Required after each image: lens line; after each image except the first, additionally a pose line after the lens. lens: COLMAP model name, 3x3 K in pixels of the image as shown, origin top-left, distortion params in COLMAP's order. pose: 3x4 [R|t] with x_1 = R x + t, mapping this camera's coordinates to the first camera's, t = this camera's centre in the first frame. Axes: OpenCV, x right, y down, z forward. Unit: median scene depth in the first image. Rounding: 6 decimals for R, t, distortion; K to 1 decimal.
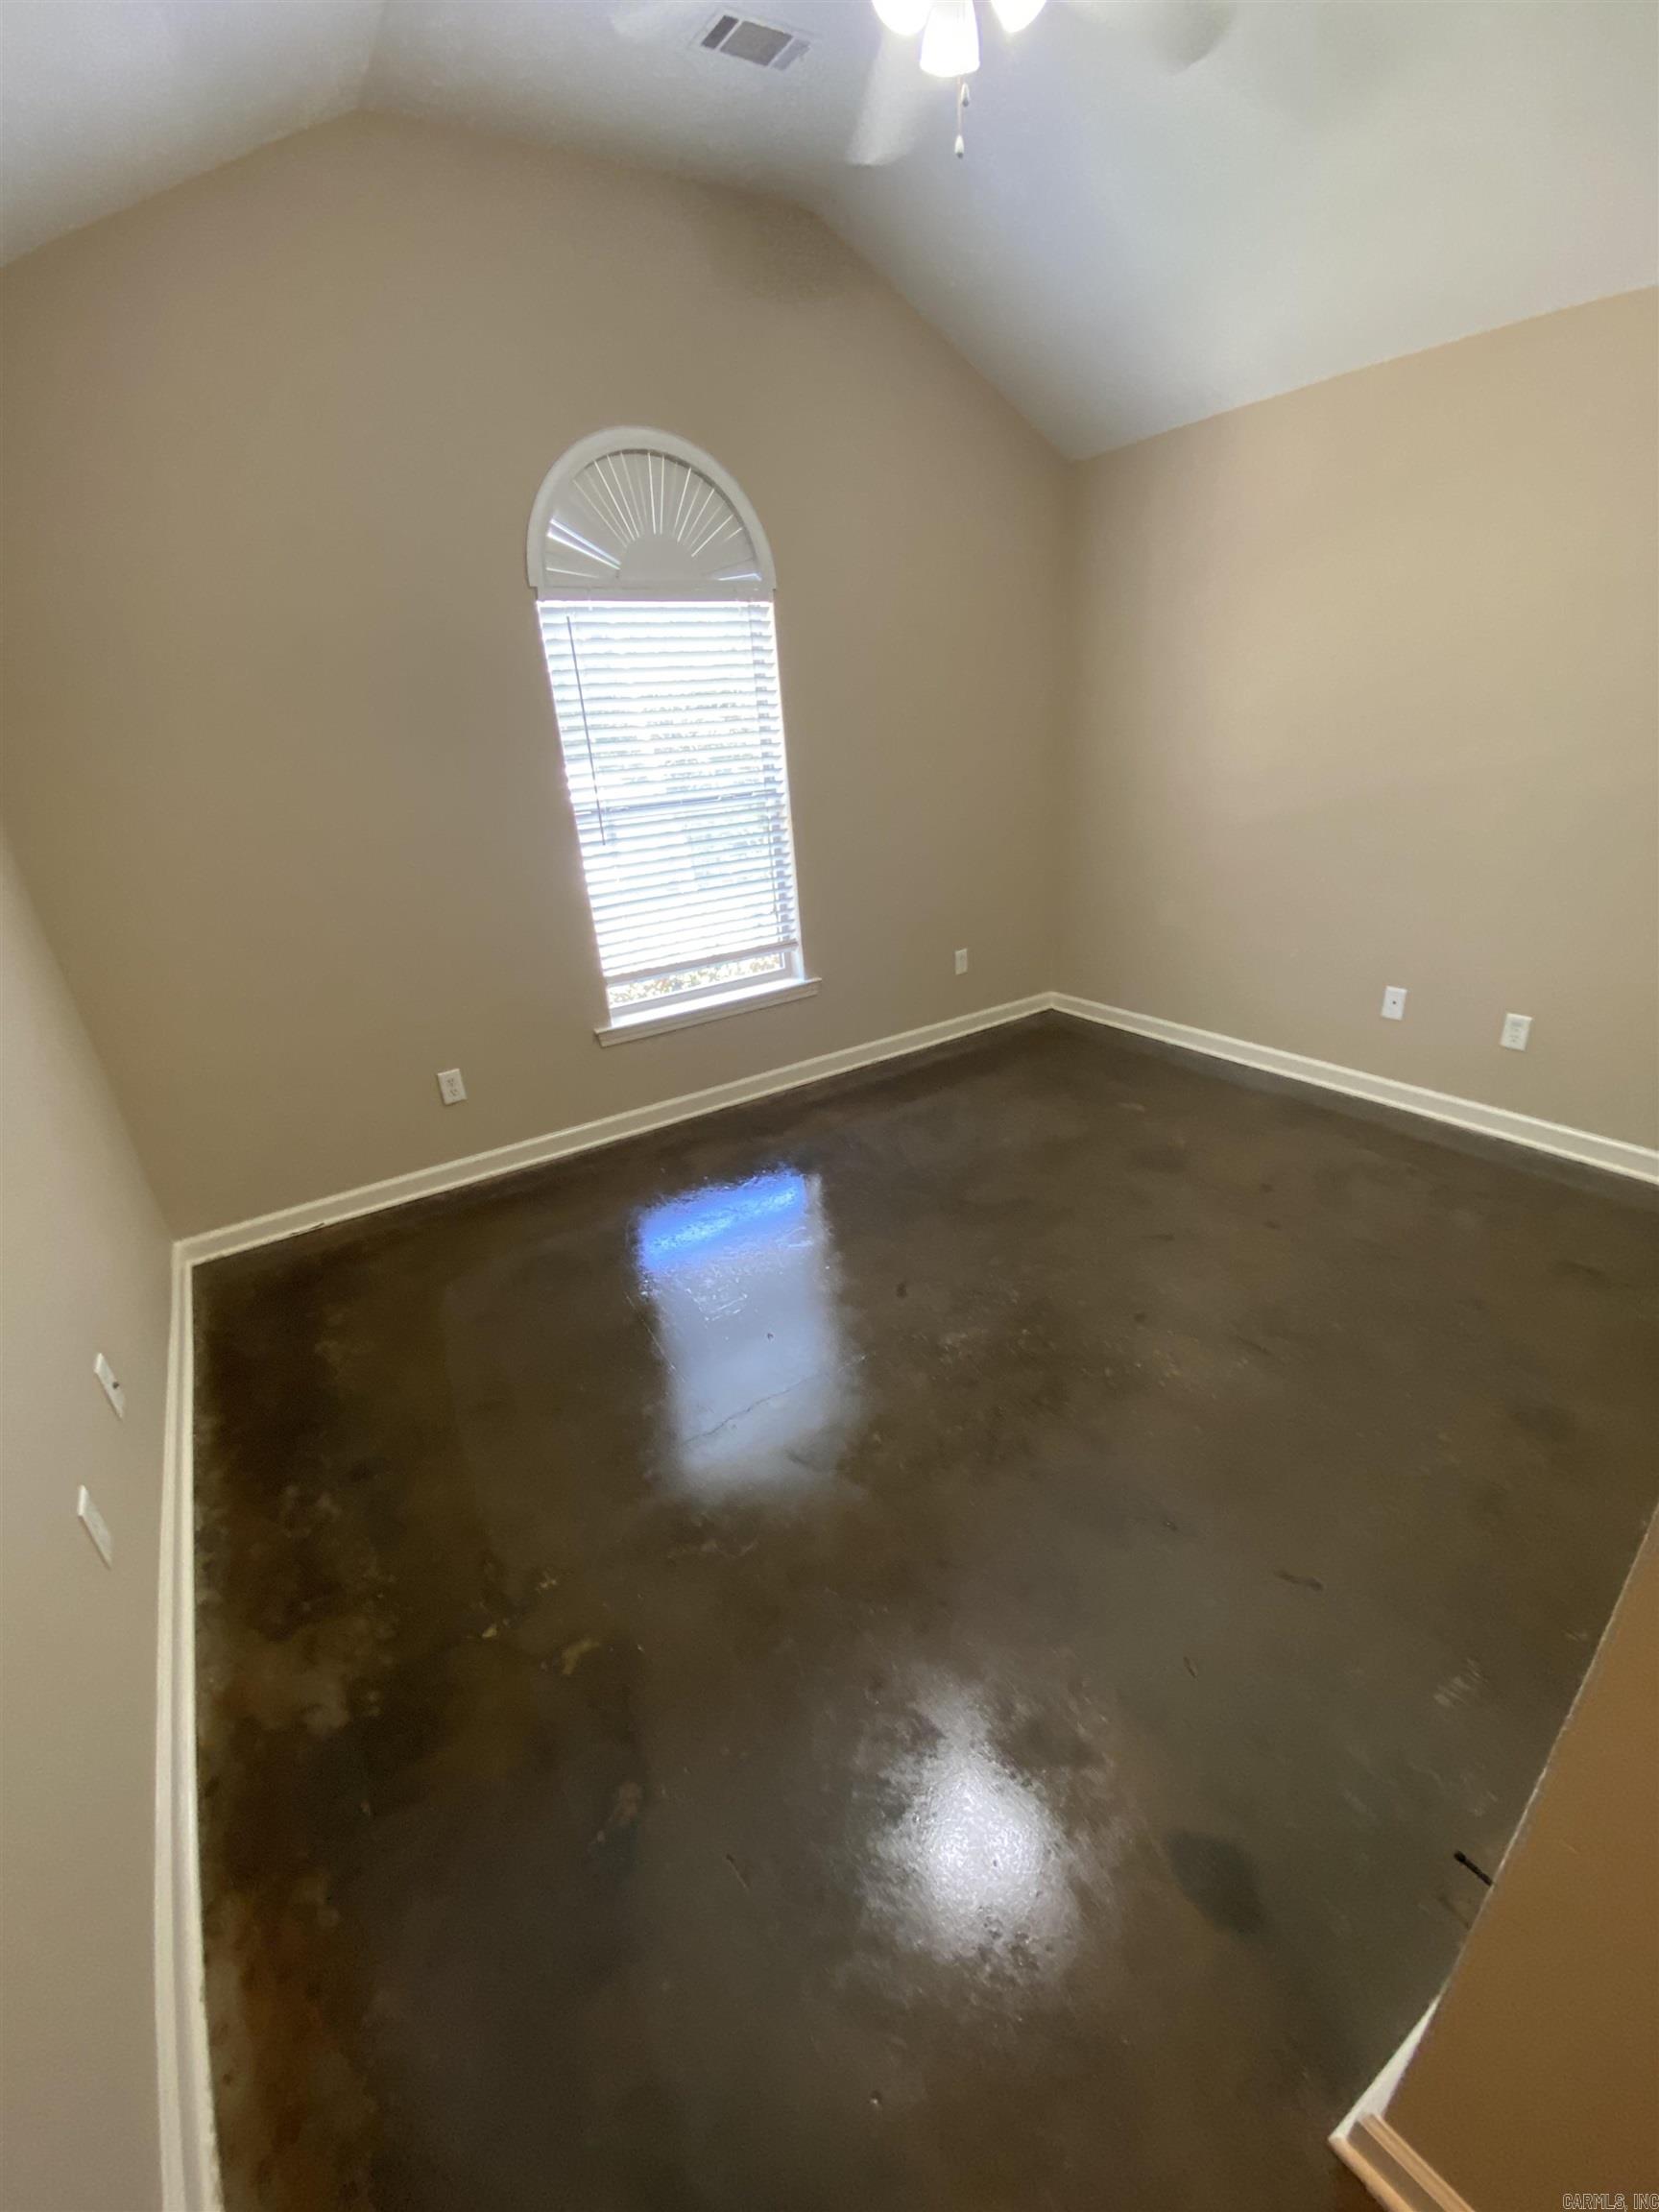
lens RADIAL K [[907.6, 0, 835.8], [0, 907.6, 1122.0], [0, 0, 1]] dist [0.015596, -0.017130]
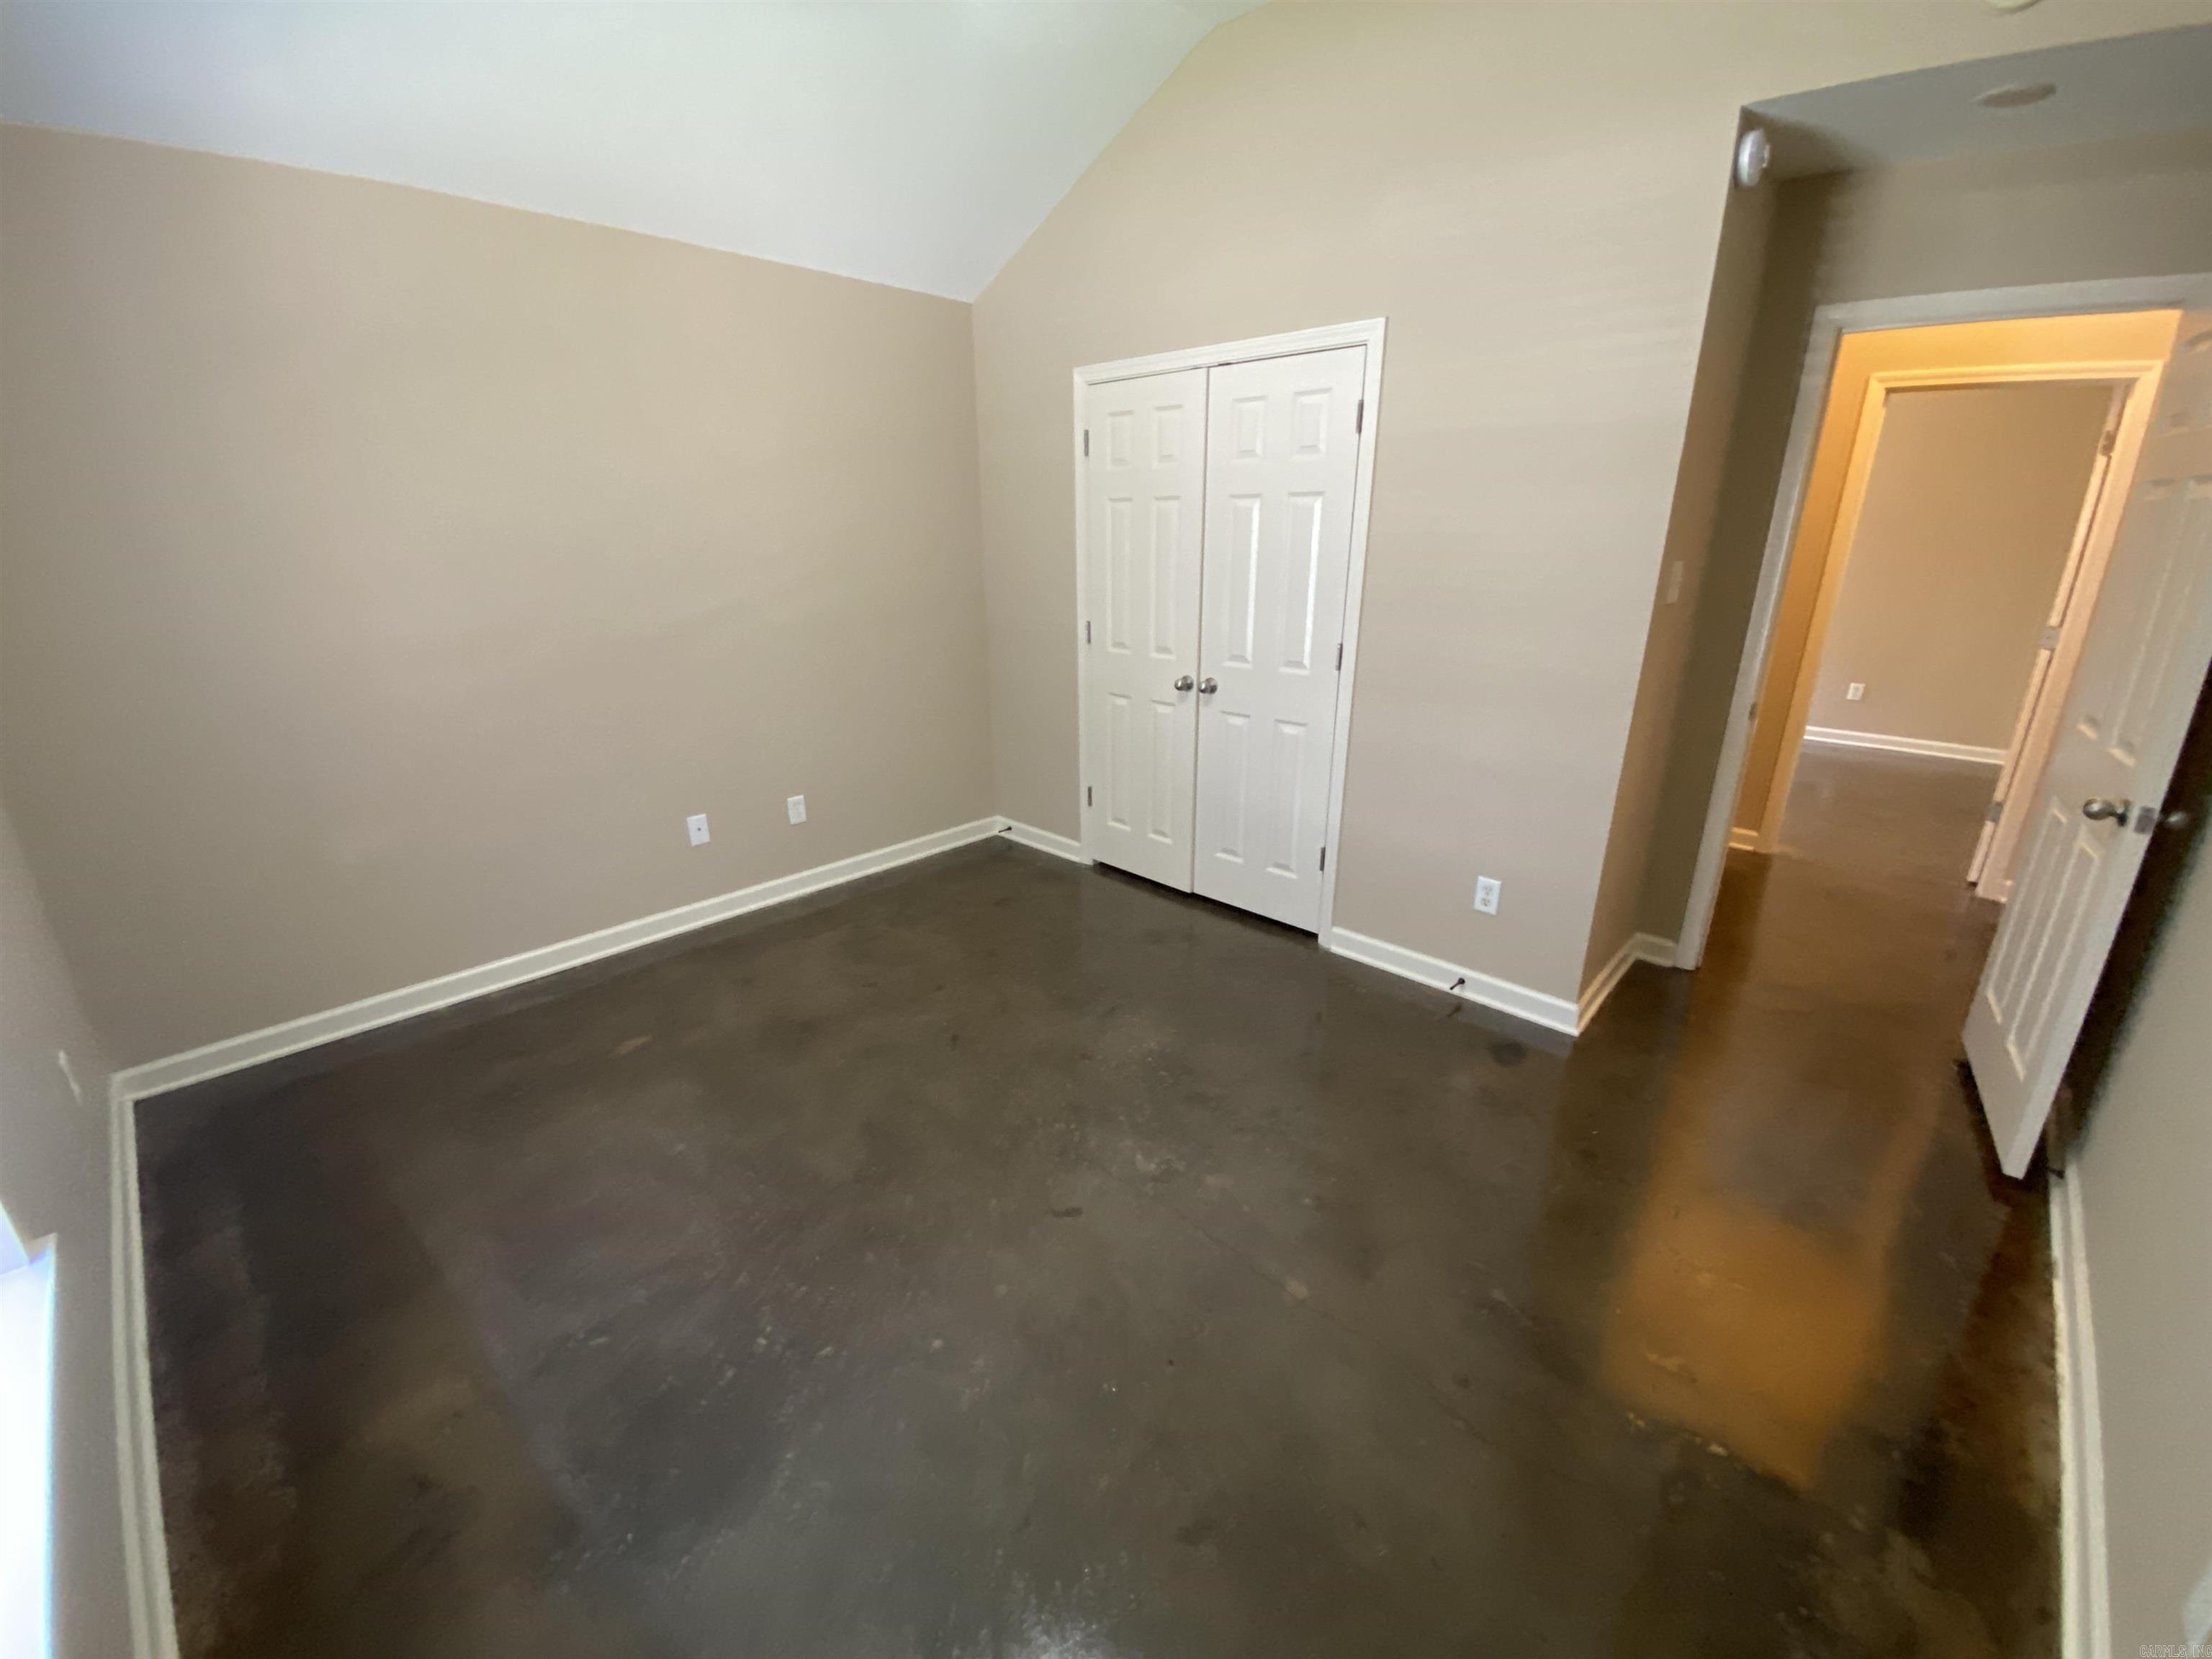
lens RADIAL K [[907.6, 0, 1106.0], [0, 907.6, 829.5], [0, 0, 1]] dist [0.015596, -0.017130]
pose [[-0.238004, -0.251701, 0.938083, -0.507966], [0.406401, 0.851416, 0.331556, -0.301954], [-0.882152, 0.460150, -0.100349, 0.724525]]
